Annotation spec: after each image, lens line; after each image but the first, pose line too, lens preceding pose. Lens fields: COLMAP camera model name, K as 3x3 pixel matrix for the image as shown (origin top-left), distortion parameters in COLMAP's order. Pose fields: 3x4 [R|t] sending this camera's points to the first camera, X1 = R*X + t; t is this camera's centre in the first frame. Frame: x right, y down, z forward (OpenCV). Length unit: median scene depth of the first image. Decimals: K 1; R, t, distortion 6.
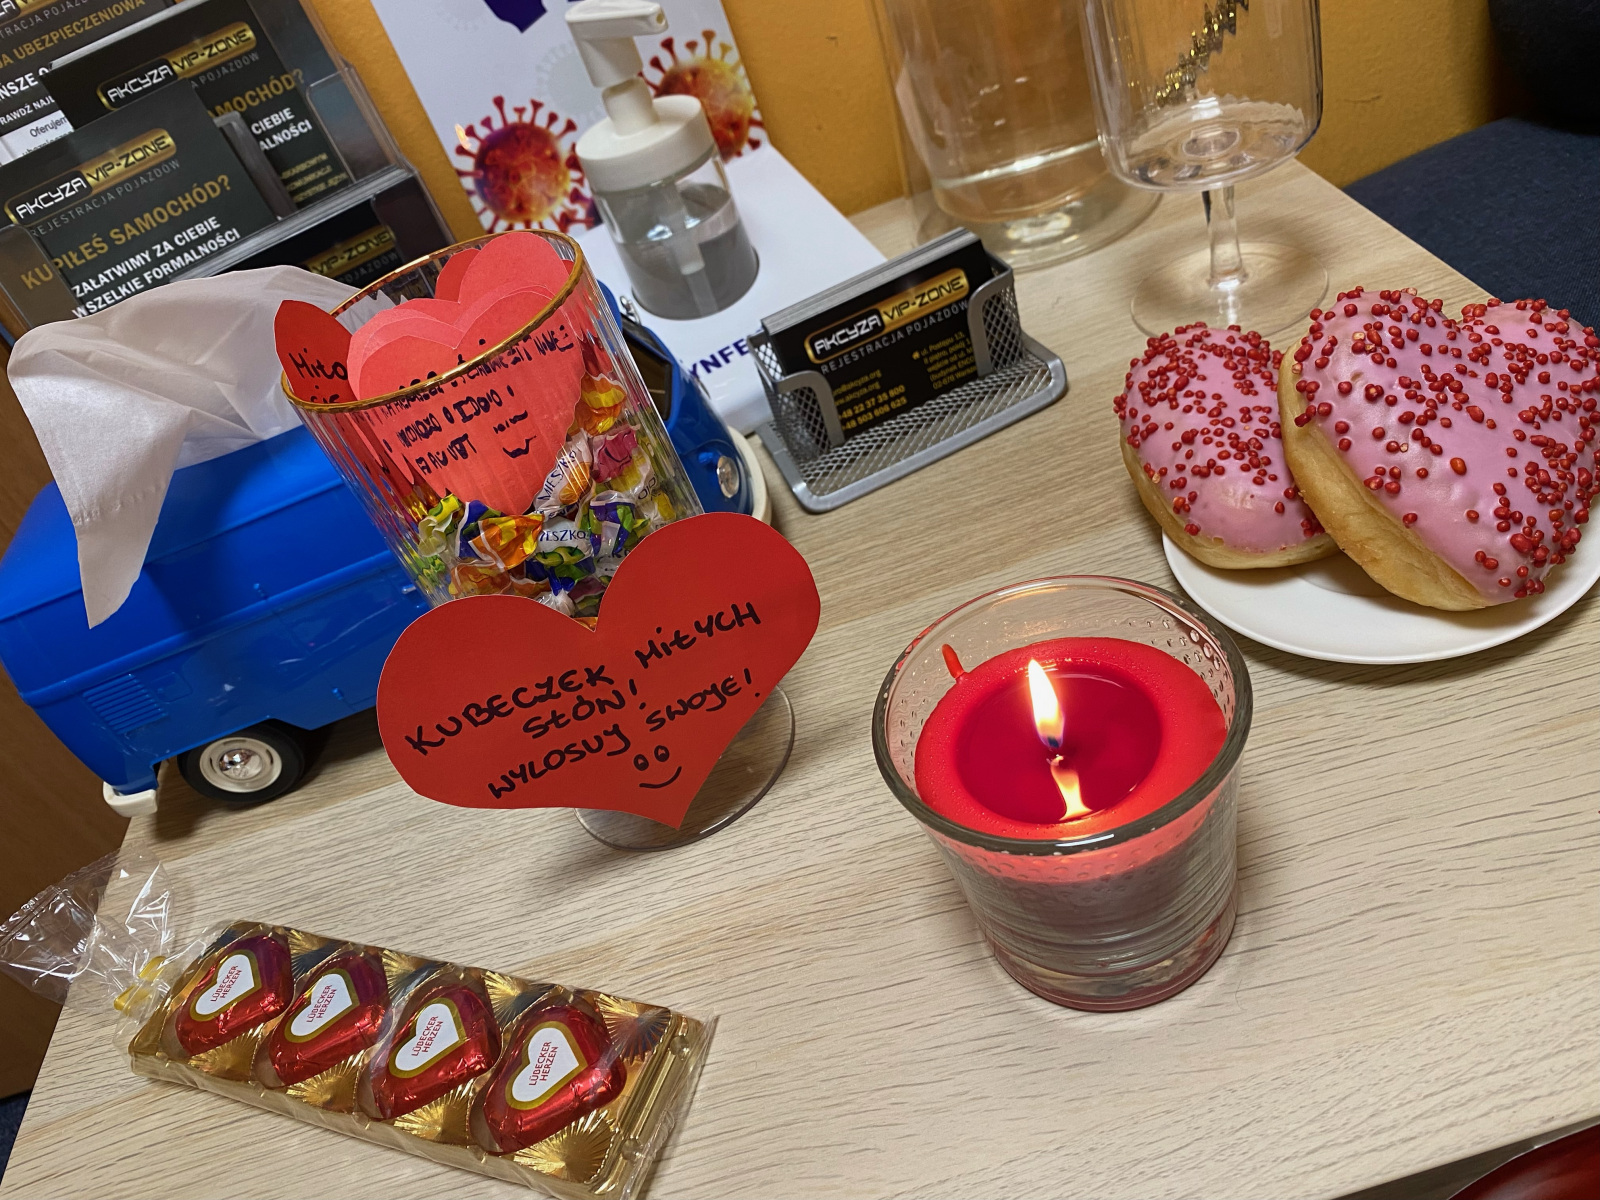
lens RADIAL K [[1292.2, 0, 786.8], [0, 1292.2, 600.4], [0, 0, 1]] dist [-0.014498, 0.005493]
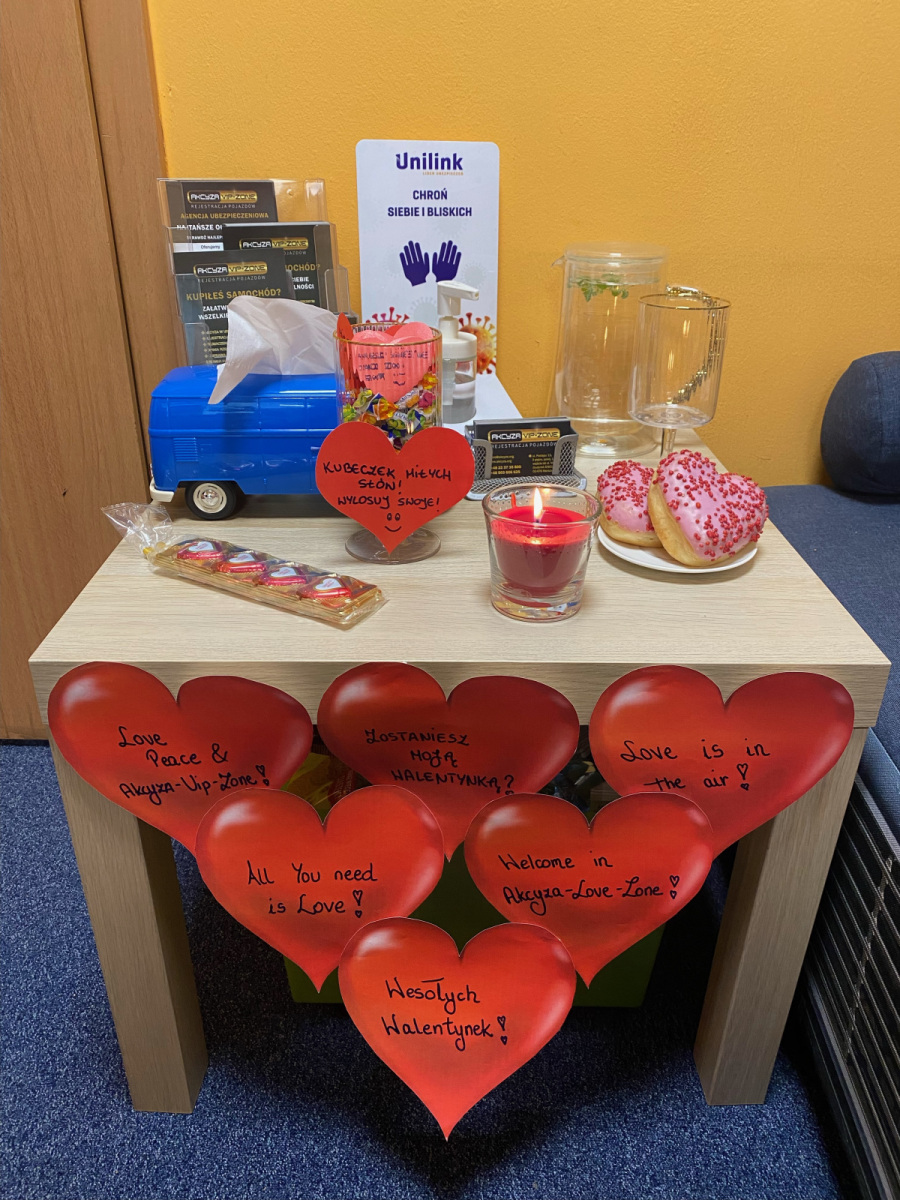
lens RADIAL K [[909.6, 0, 450.0], [0, 909.6, 600.0], [0, 0, 1]] dist [0.063826, -0.000053]
pose [[0.938911, 0.343521, 0.020973, 0.025592], [-0.333154, 0.922482, -0.195028, 0.633833], [-0.086344, 0.176126, 0.980573, -0.869127]]
